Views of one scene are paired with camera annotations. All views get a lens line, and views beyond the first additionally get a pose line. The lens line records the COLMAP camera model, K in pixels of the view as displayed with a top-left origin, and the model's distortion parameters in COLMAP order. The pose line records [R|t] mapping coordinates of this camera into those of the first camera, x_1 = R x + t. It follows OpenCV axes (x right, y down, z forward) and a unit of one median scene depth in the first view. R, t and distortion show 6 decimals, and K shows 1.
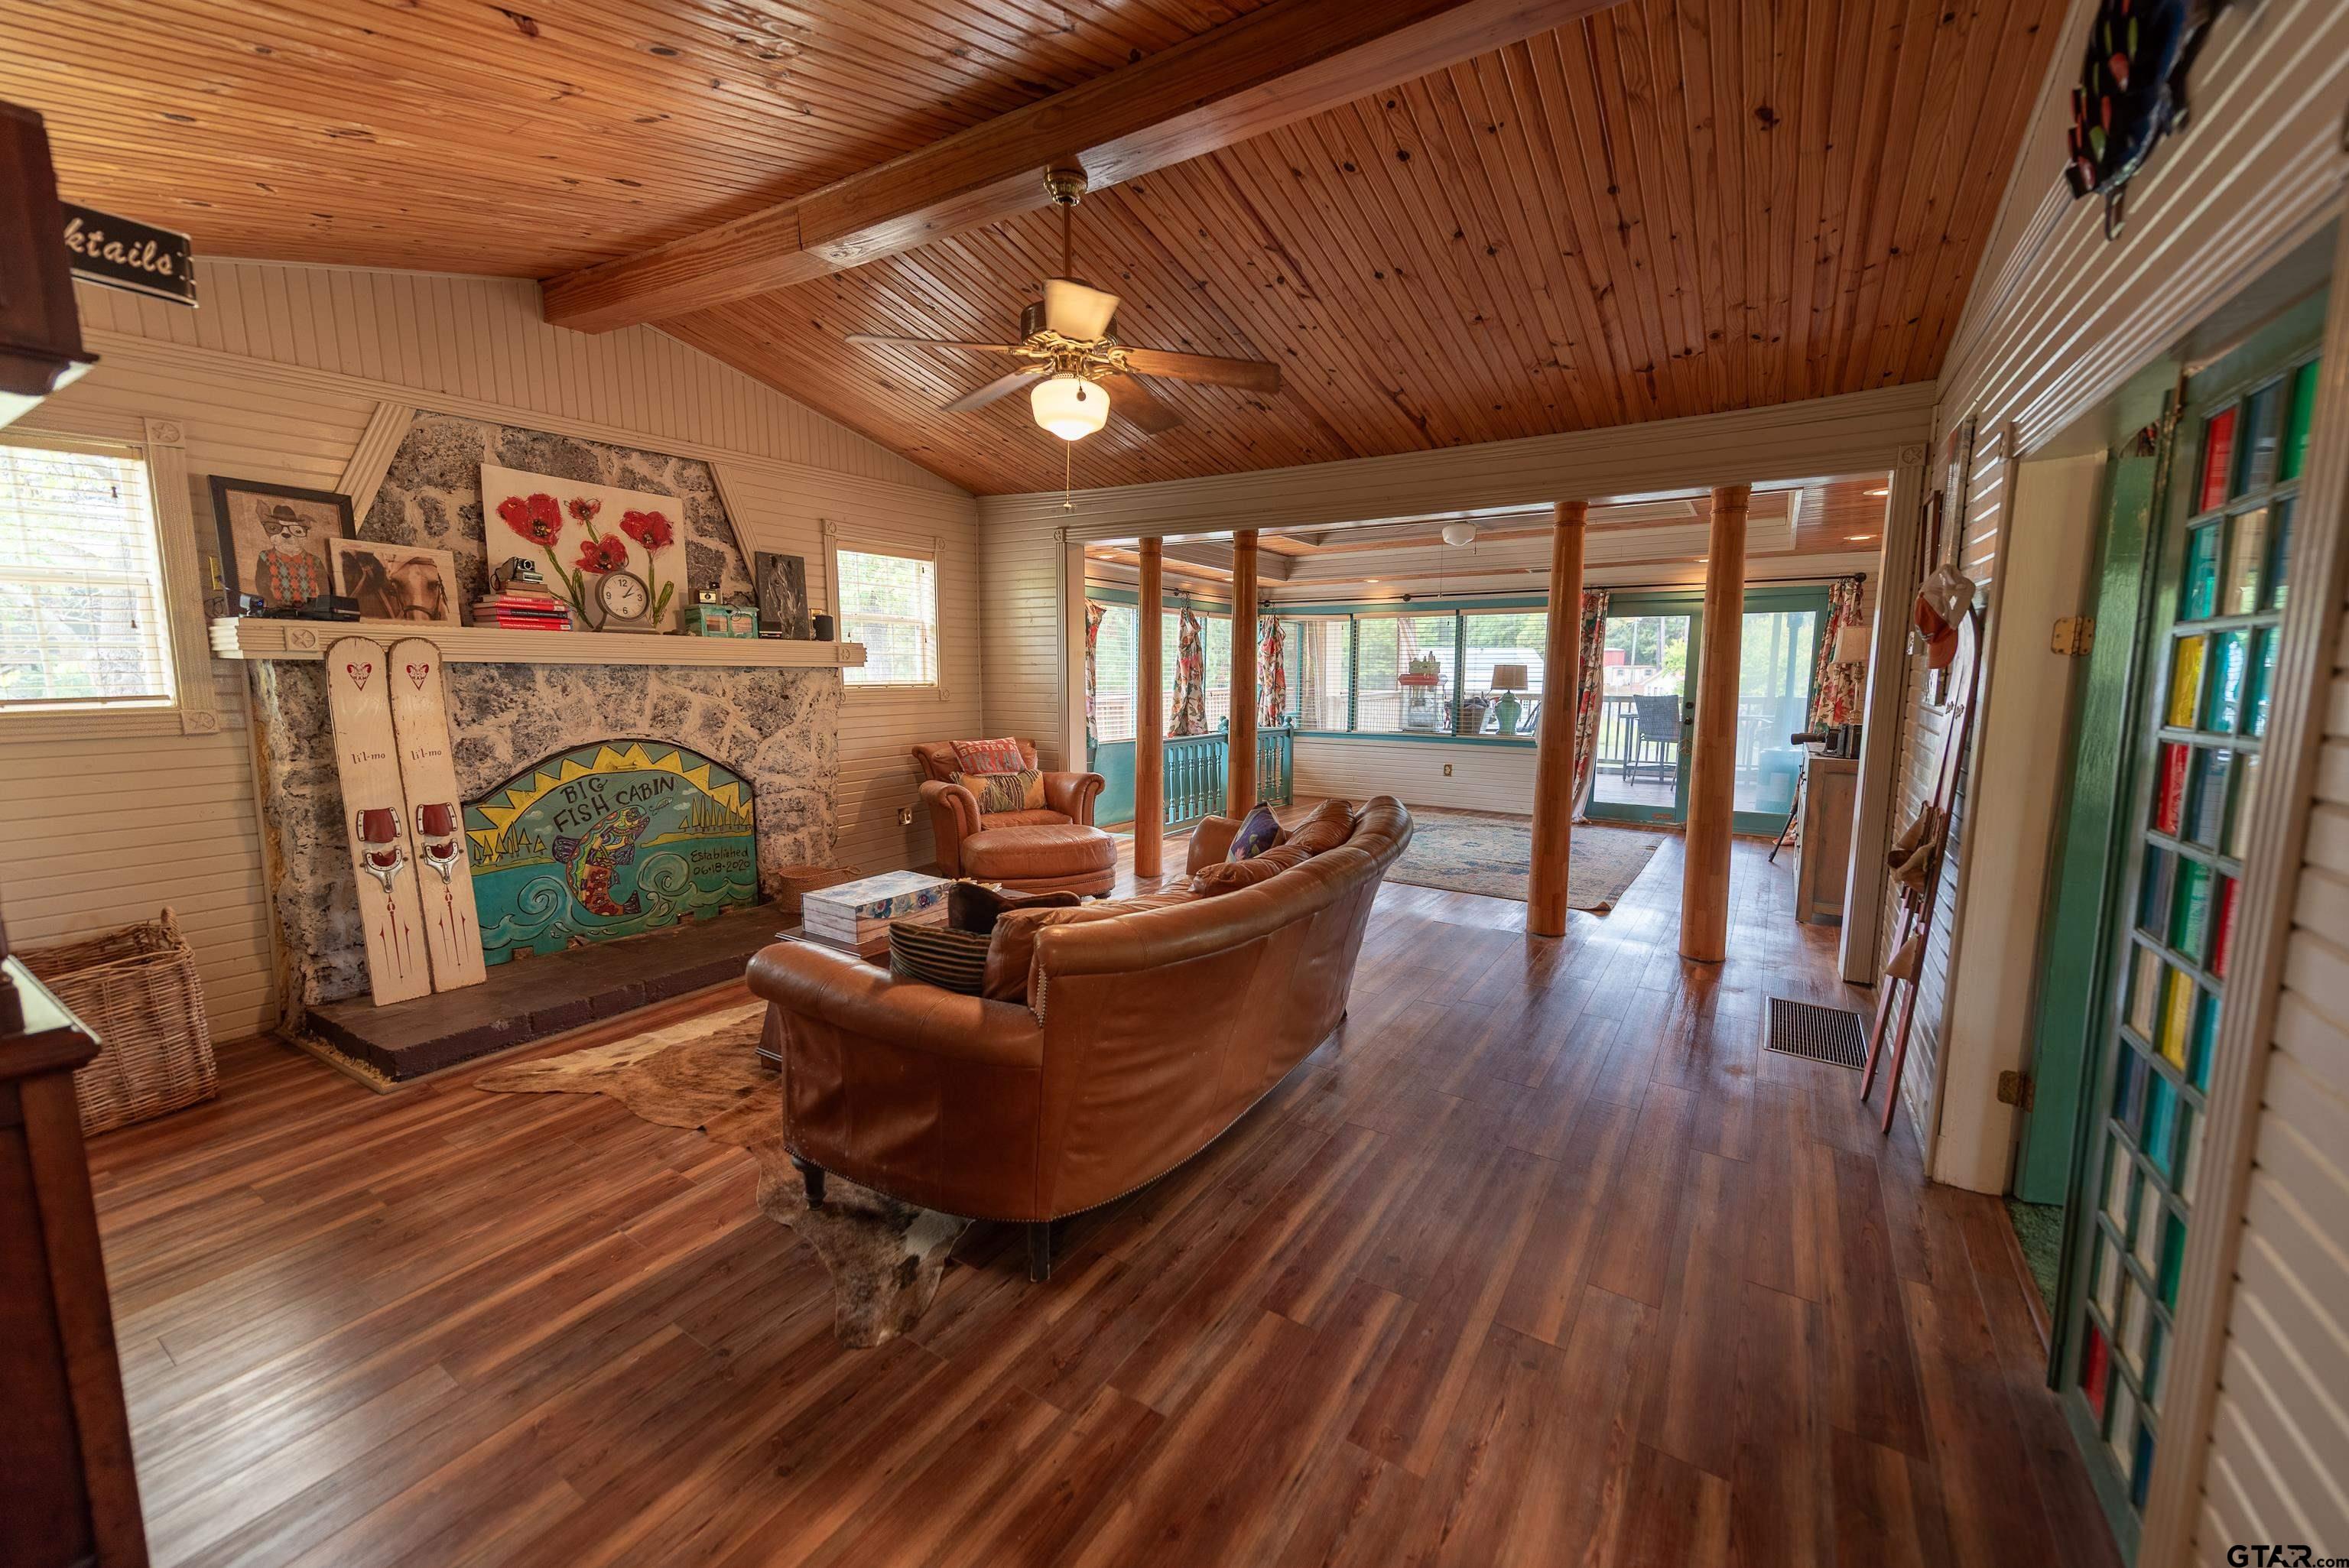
lens RADIAL K [[921.0, 0, 1173.8], [0, 921.0, 787.6], [0, 0, 1]] dist [0.010972, -0.003152]
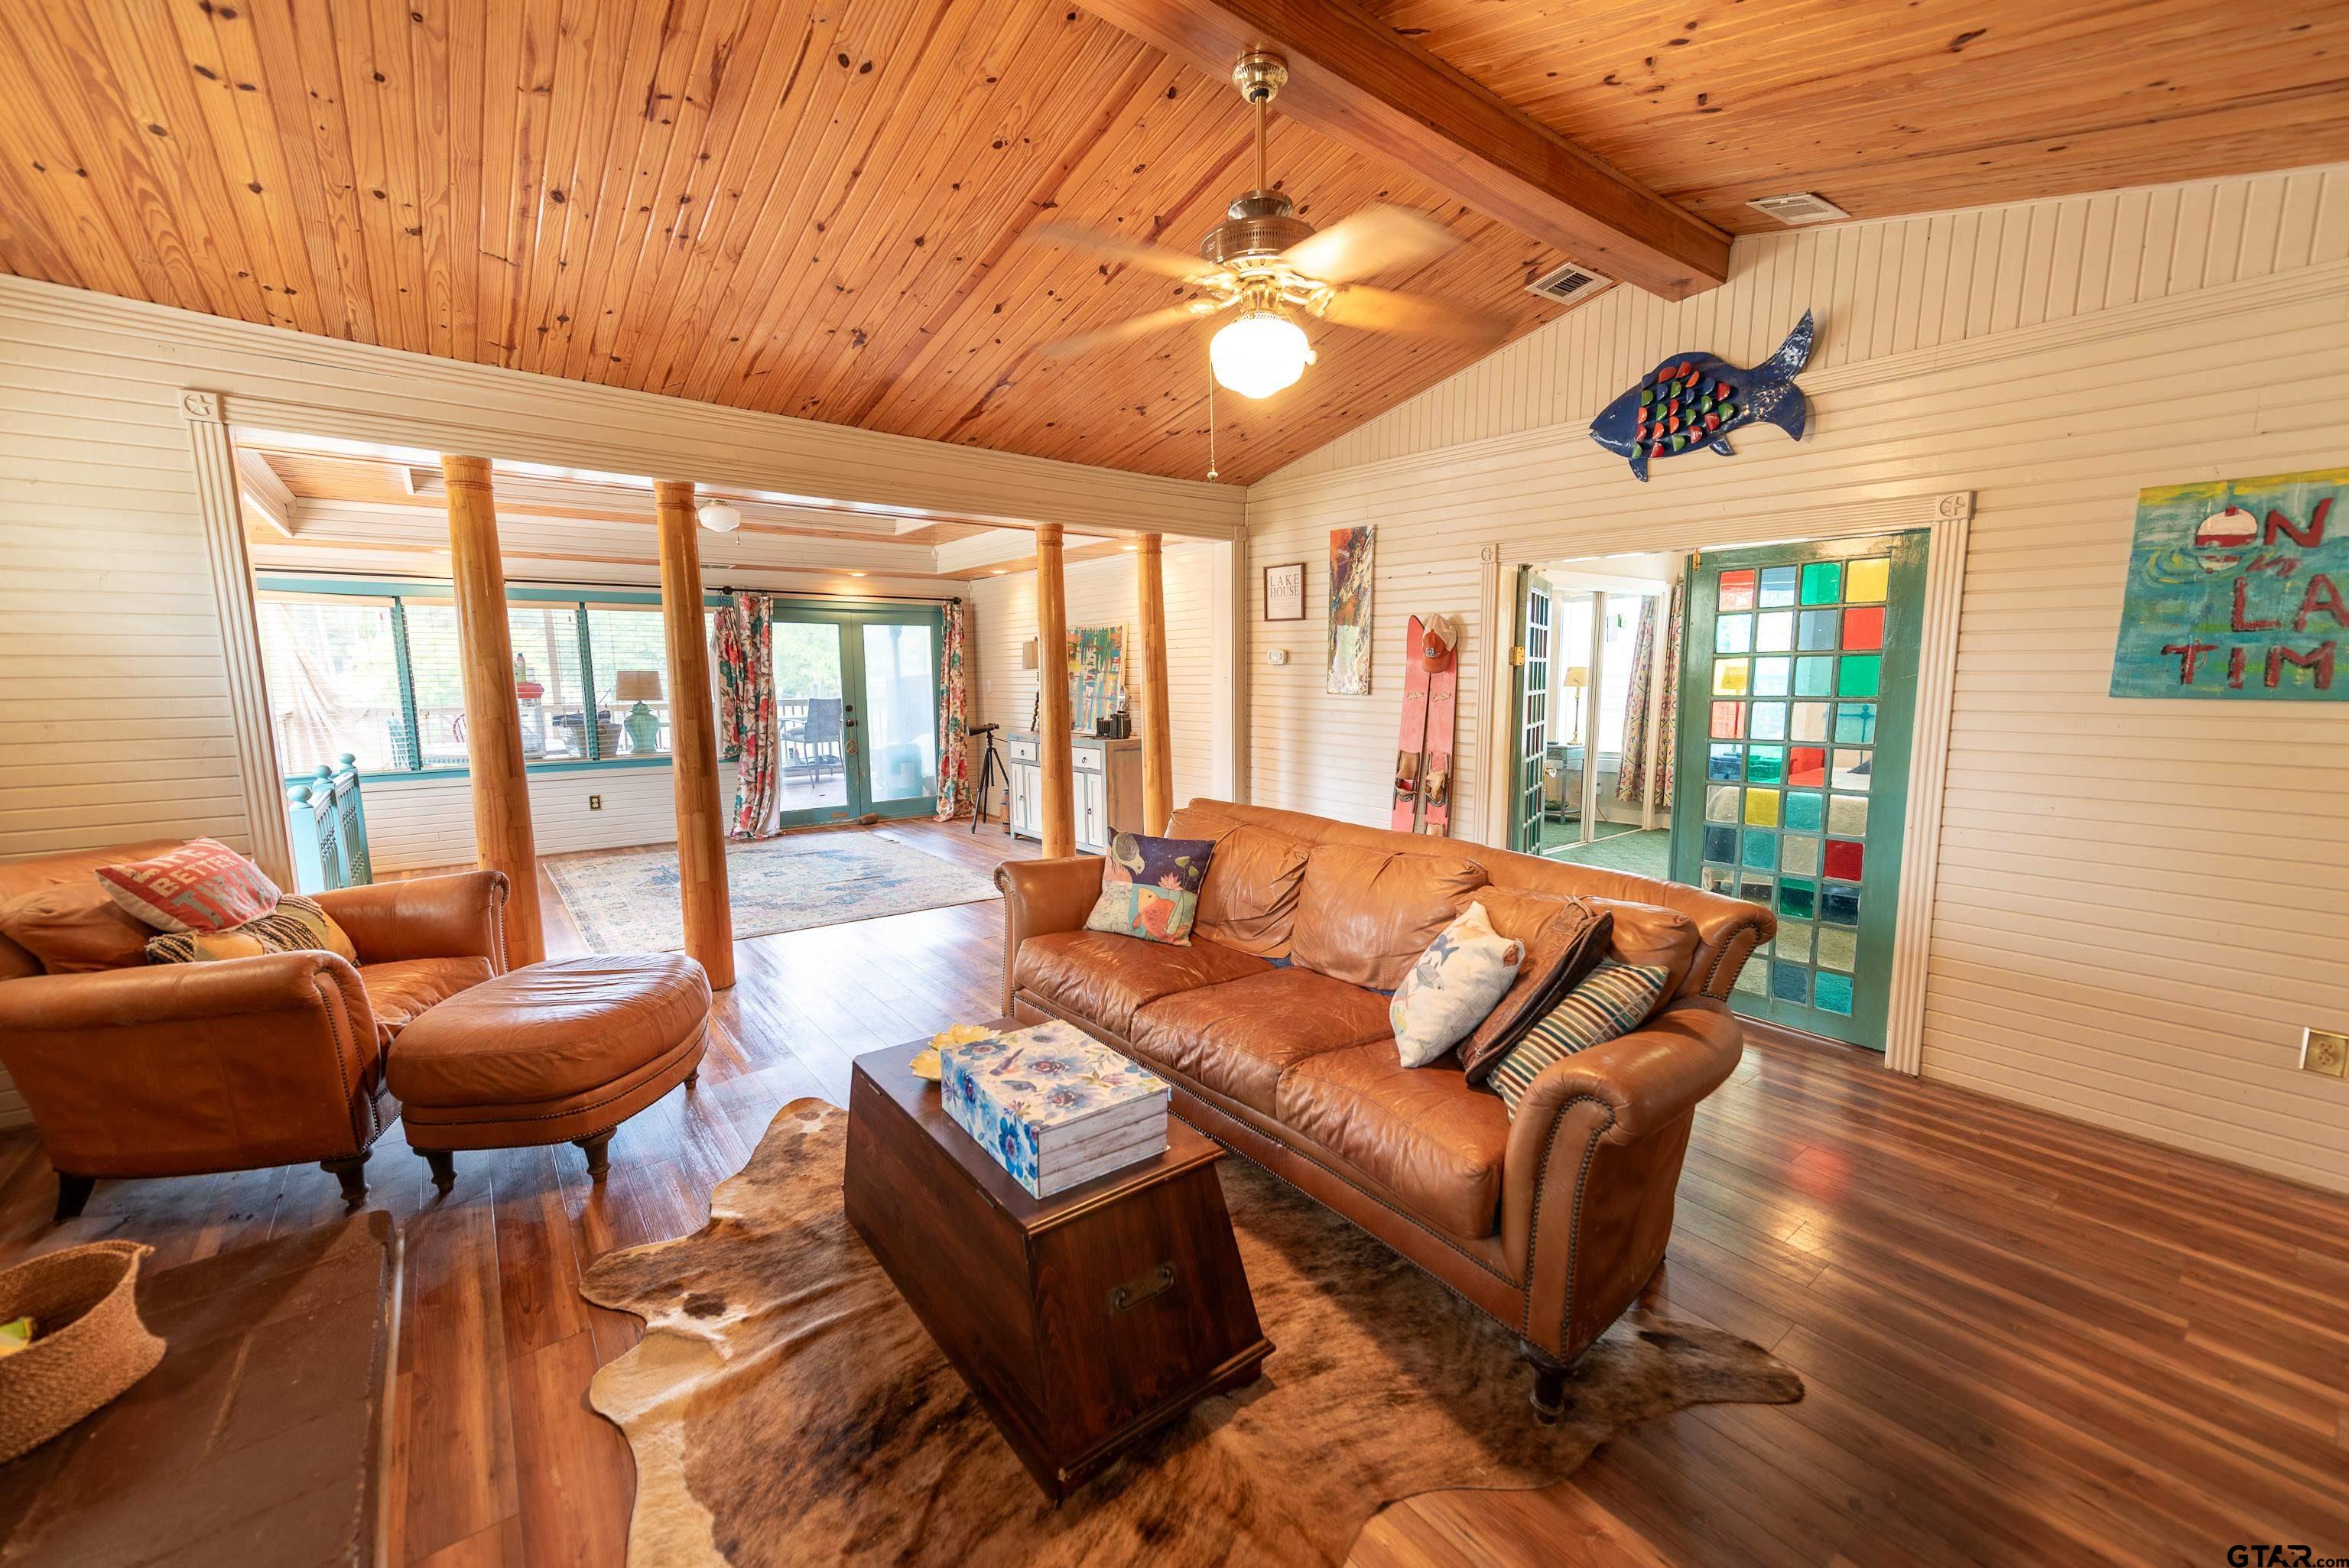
lens RADIAL K [[921.0, 0, 1177.2], [0, 921.0, 788.1], [0, 0, 1]] dist [0.010972, -0.003152]
pose [[0.331709, -0.125473, 0.935000, -0.300848], [0.128270, 0.987910, 0.087067, -0.038869], [-0.934621, 0.091052, 0.343793, 0.264929]]
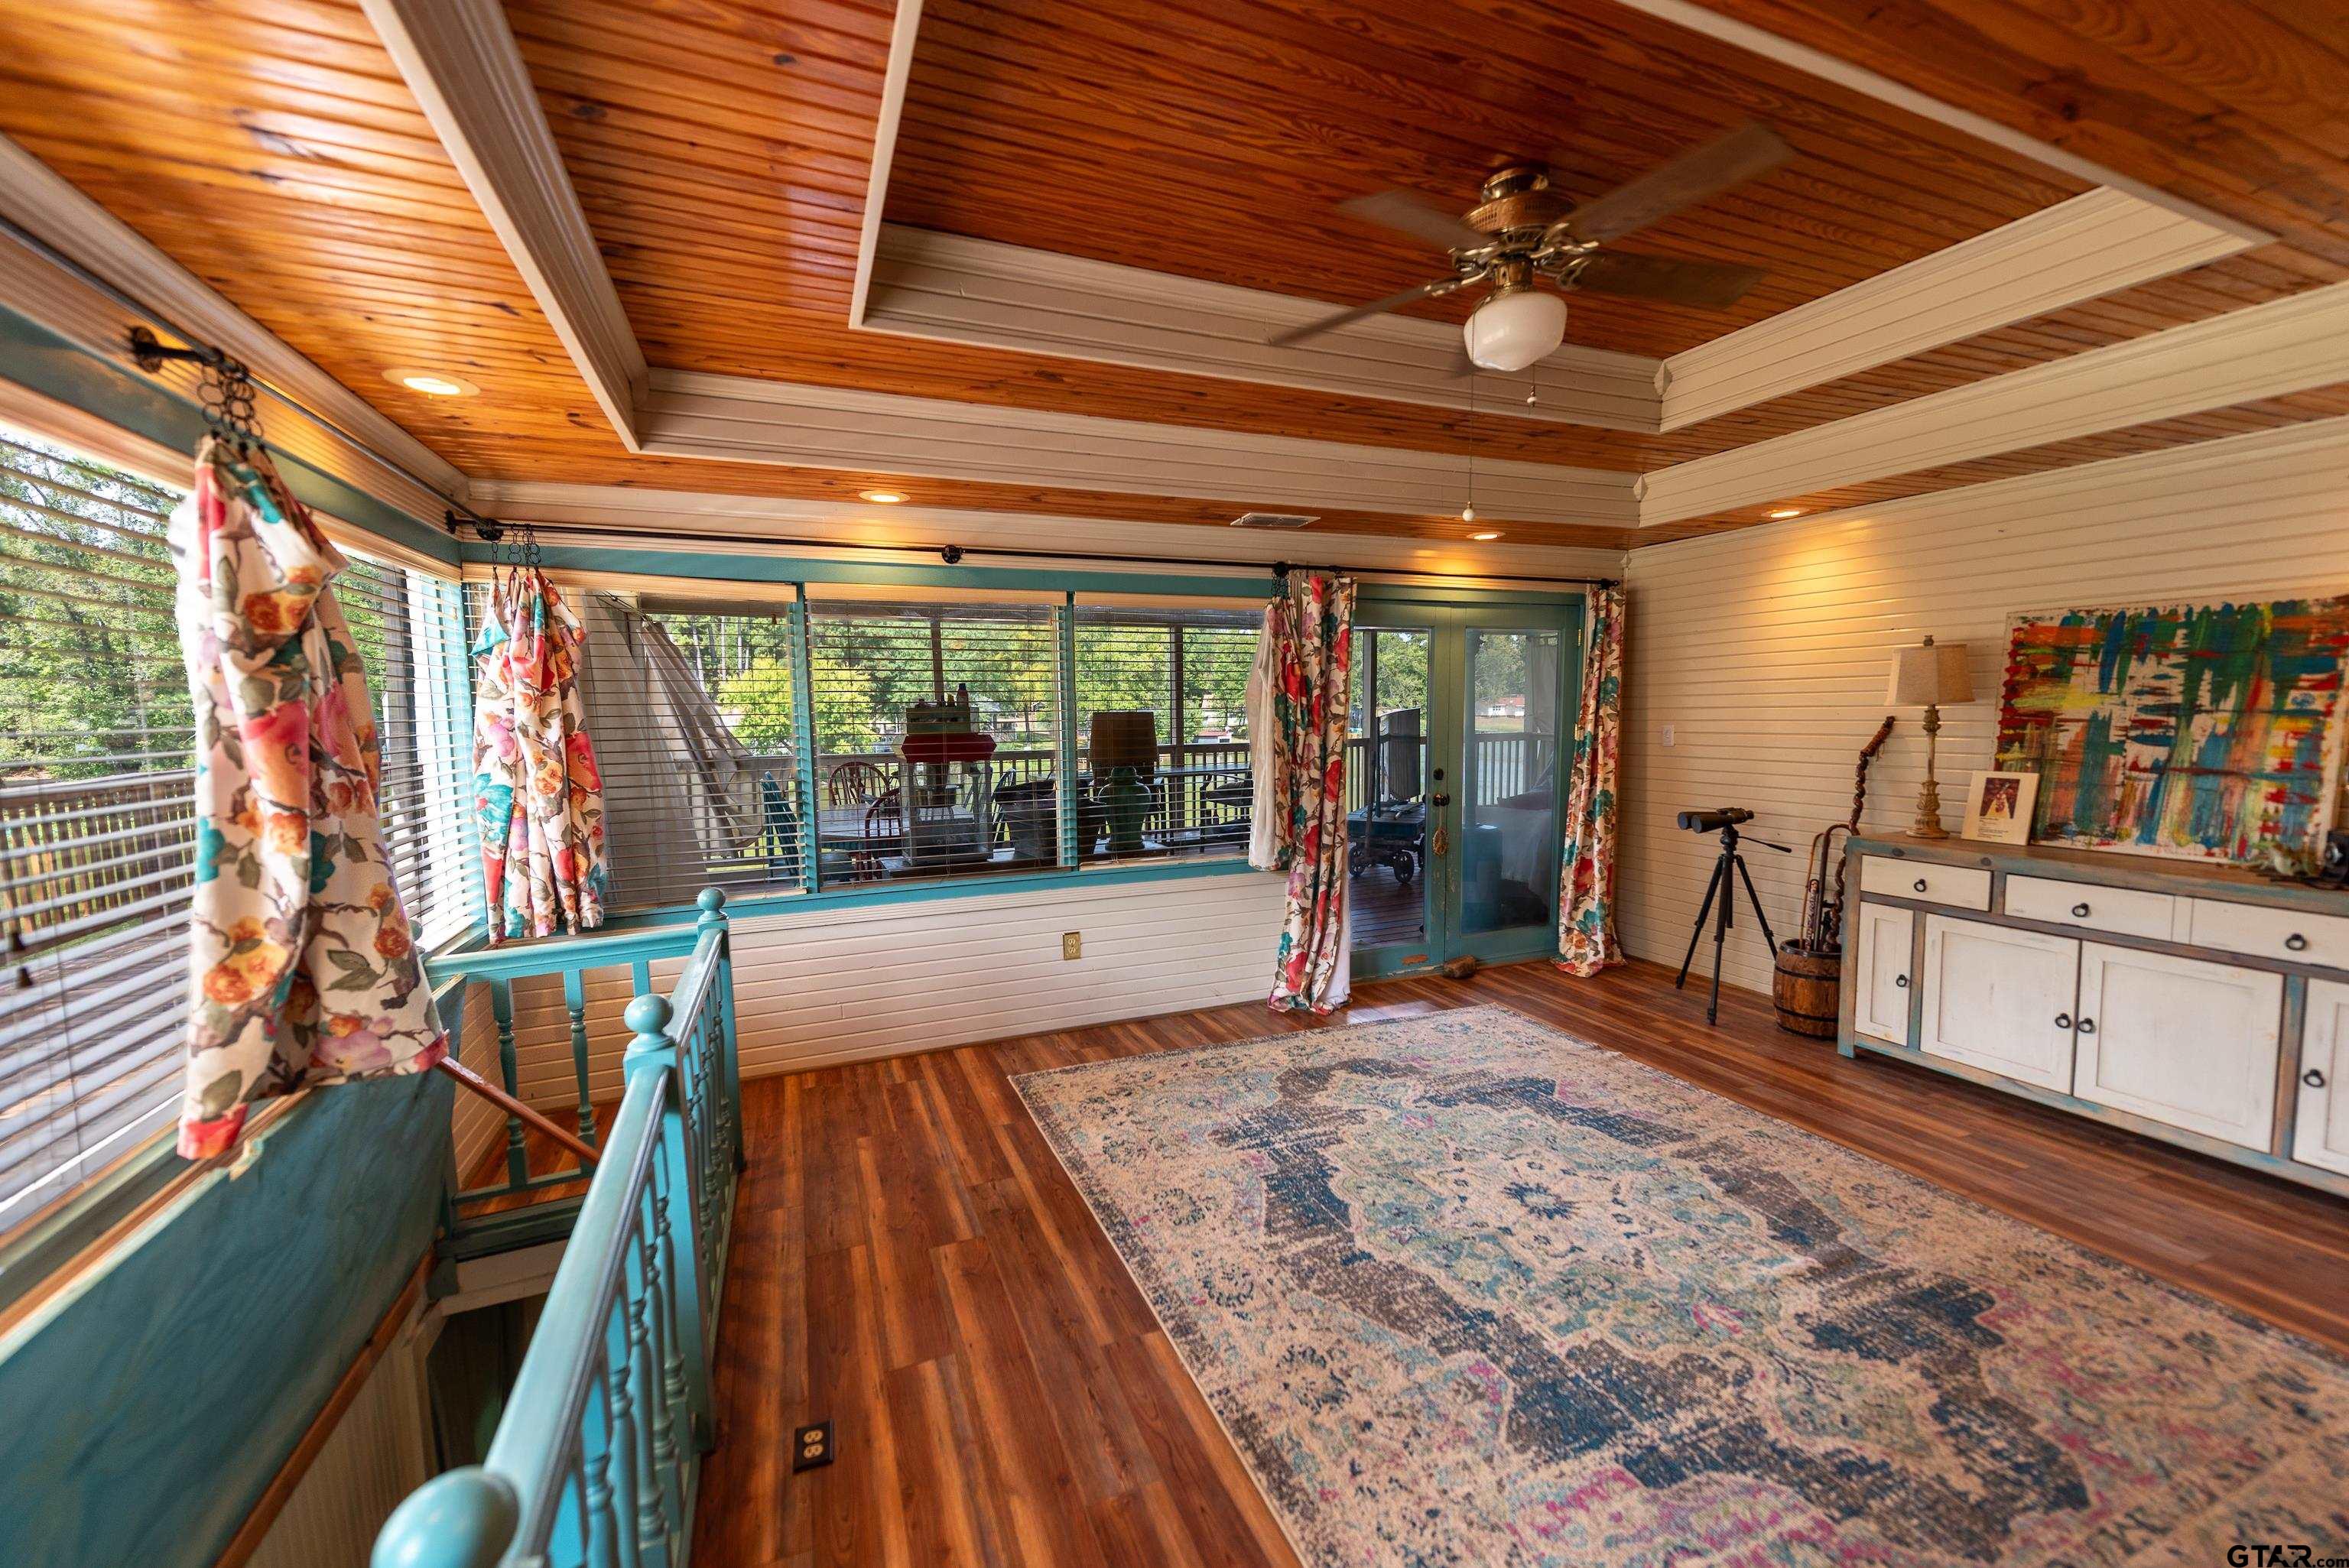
lens RADIAL K [[921.0, 0, 1172.1], [0, 921.0, 784.3], [0, 0, 1]] dist [0.010972, -0.003152]
pose [[0.568378, -0.082100, 0.818661, -0.039985], [0.118836, 0.992767, 0.017055, -0.105115], [-0.814140, 0.087592, 0.574024, 0.733690]]
